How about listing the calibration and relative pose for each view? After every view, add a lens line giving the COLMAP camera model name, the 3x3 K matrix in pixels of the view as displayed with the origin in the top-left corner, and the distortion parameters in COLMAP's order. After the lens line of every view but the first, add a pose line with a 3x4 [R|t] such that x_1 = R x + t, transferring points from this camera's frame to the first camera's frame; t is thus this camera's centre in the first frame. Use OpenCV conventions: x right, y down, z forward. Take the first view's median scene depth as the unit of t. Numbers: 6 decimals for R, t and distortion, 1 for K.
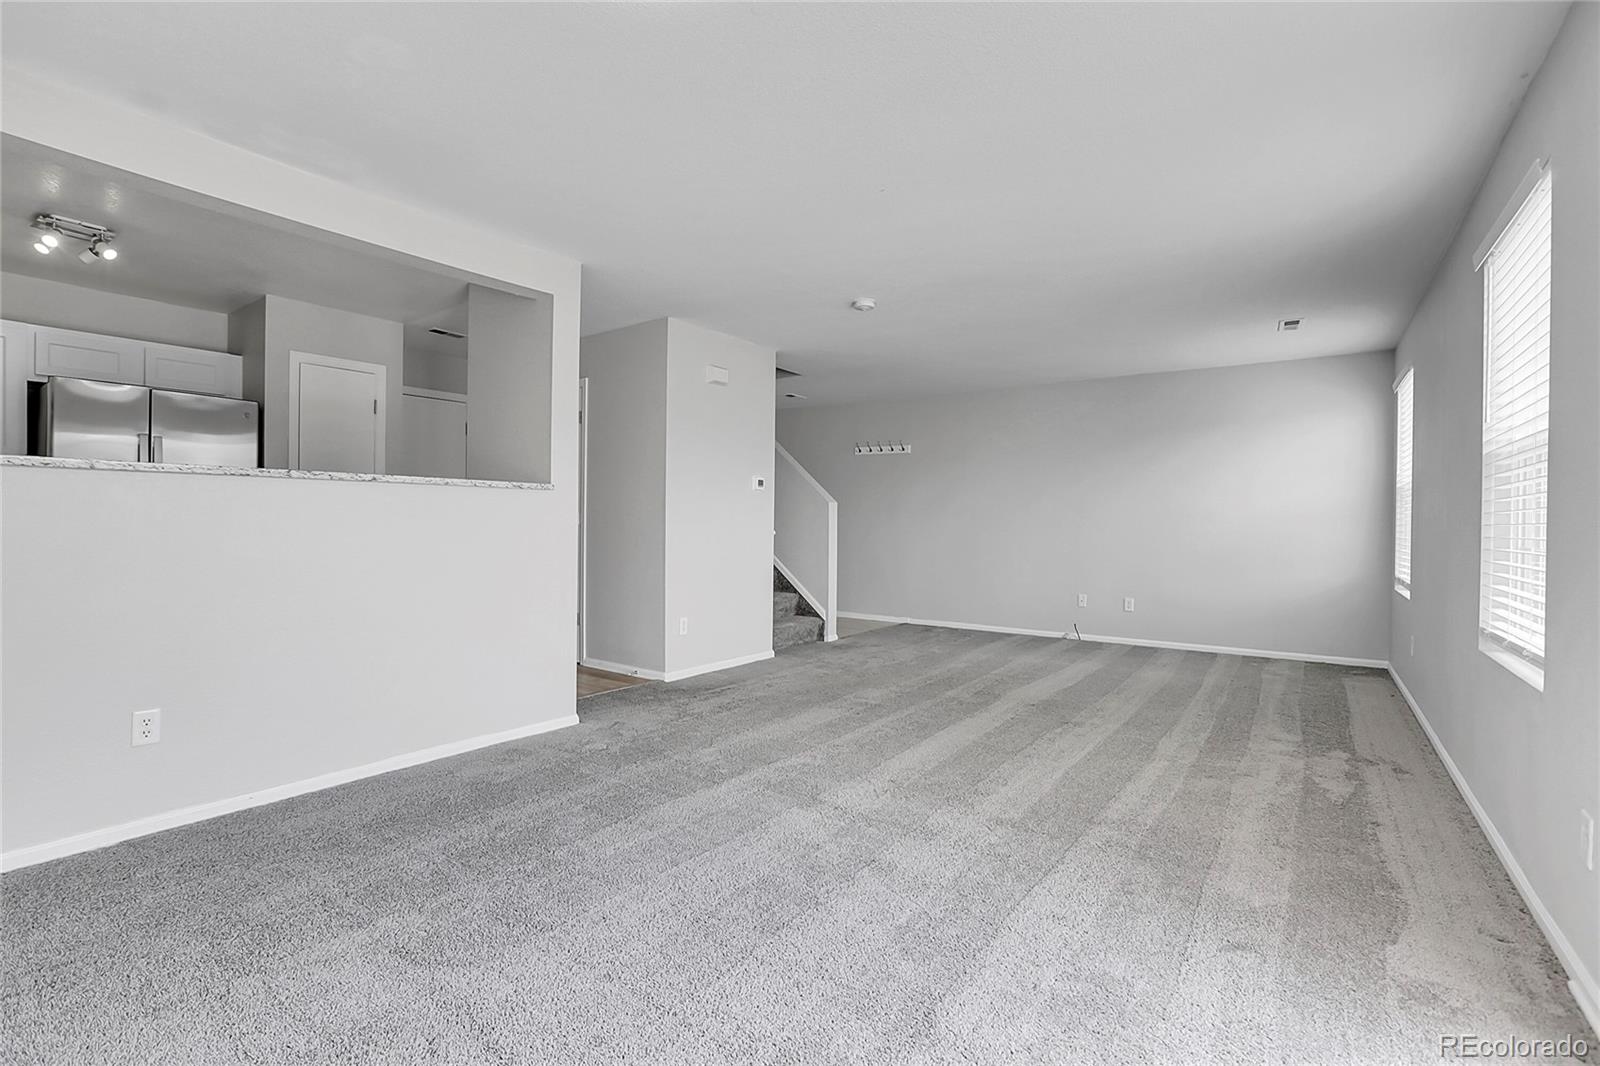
lens RADIAL K [[744.4, 0, 797.8], [0, 744.4, 528.9], [0, 0, 1]] dist [-0.055065, 0.023430]
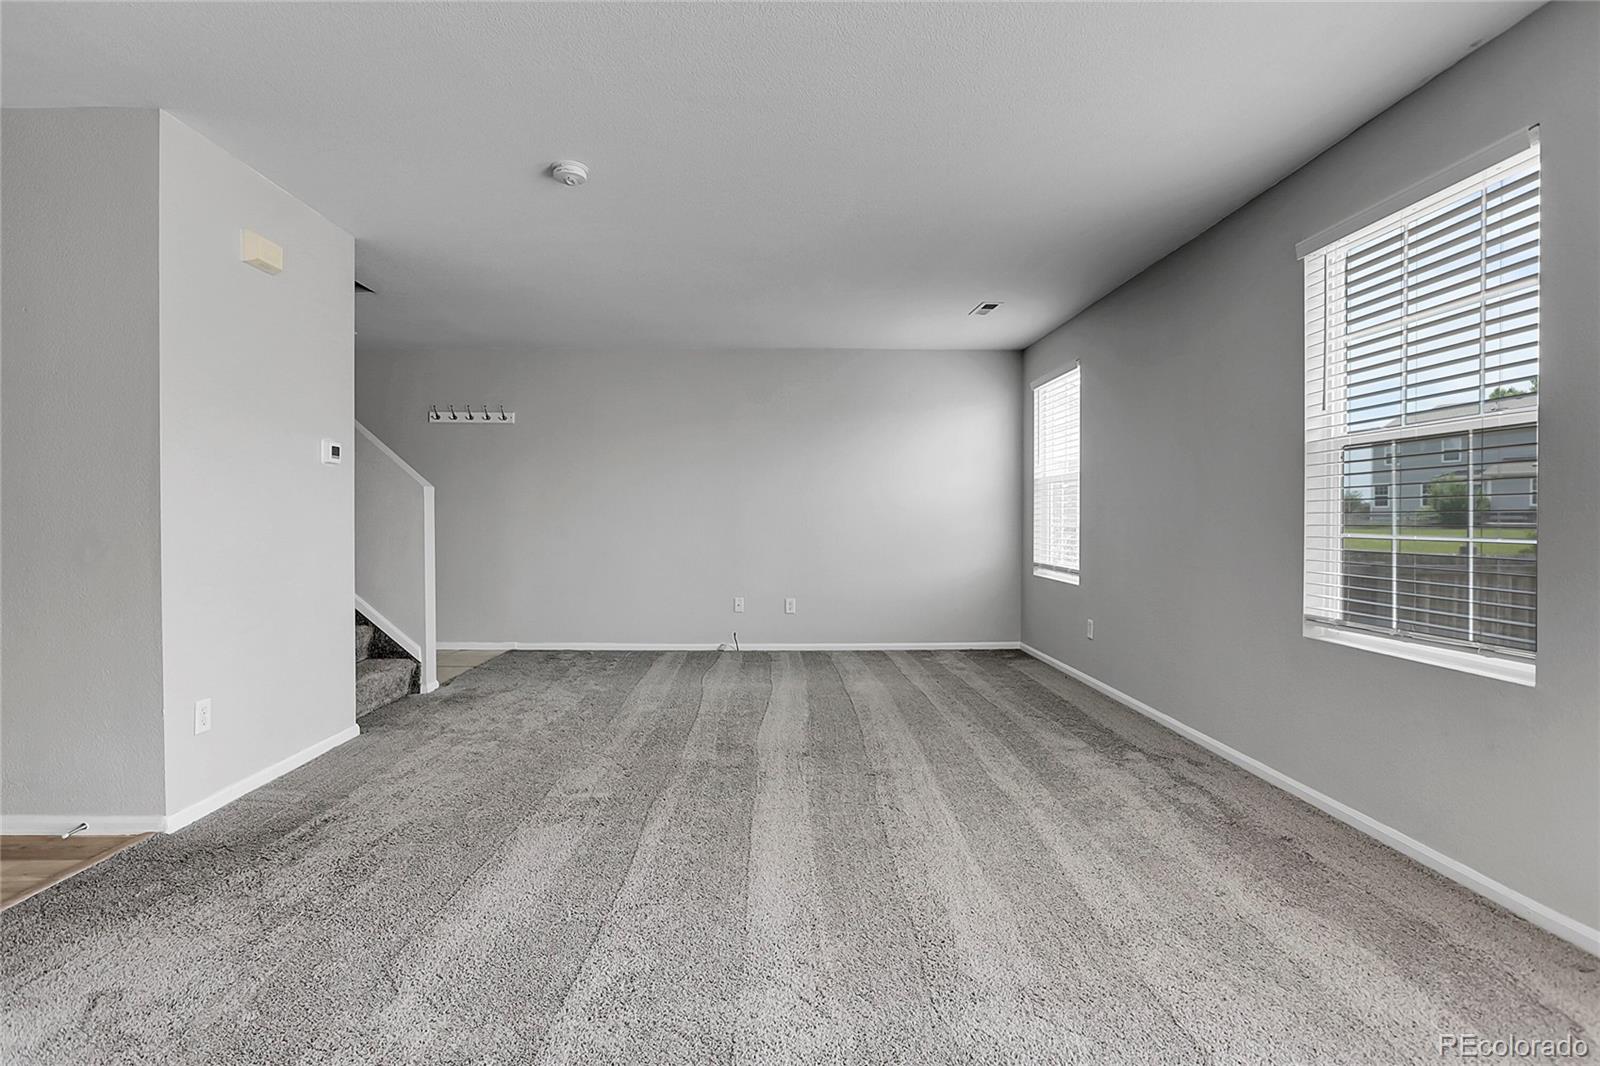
lens RADIAL K [[777.6, 0, 813.0], [0, 777.6, 528.4], [0, 0, 1]] dist [-0.056405, 0.027042]
pose [[0.795634, -0.017136, 0.605536, -0.145746], [0.012485, 0.999851, 0.011890, -0.002522], [-0.605649, -0.001900, 0.795729, 0.345140]]
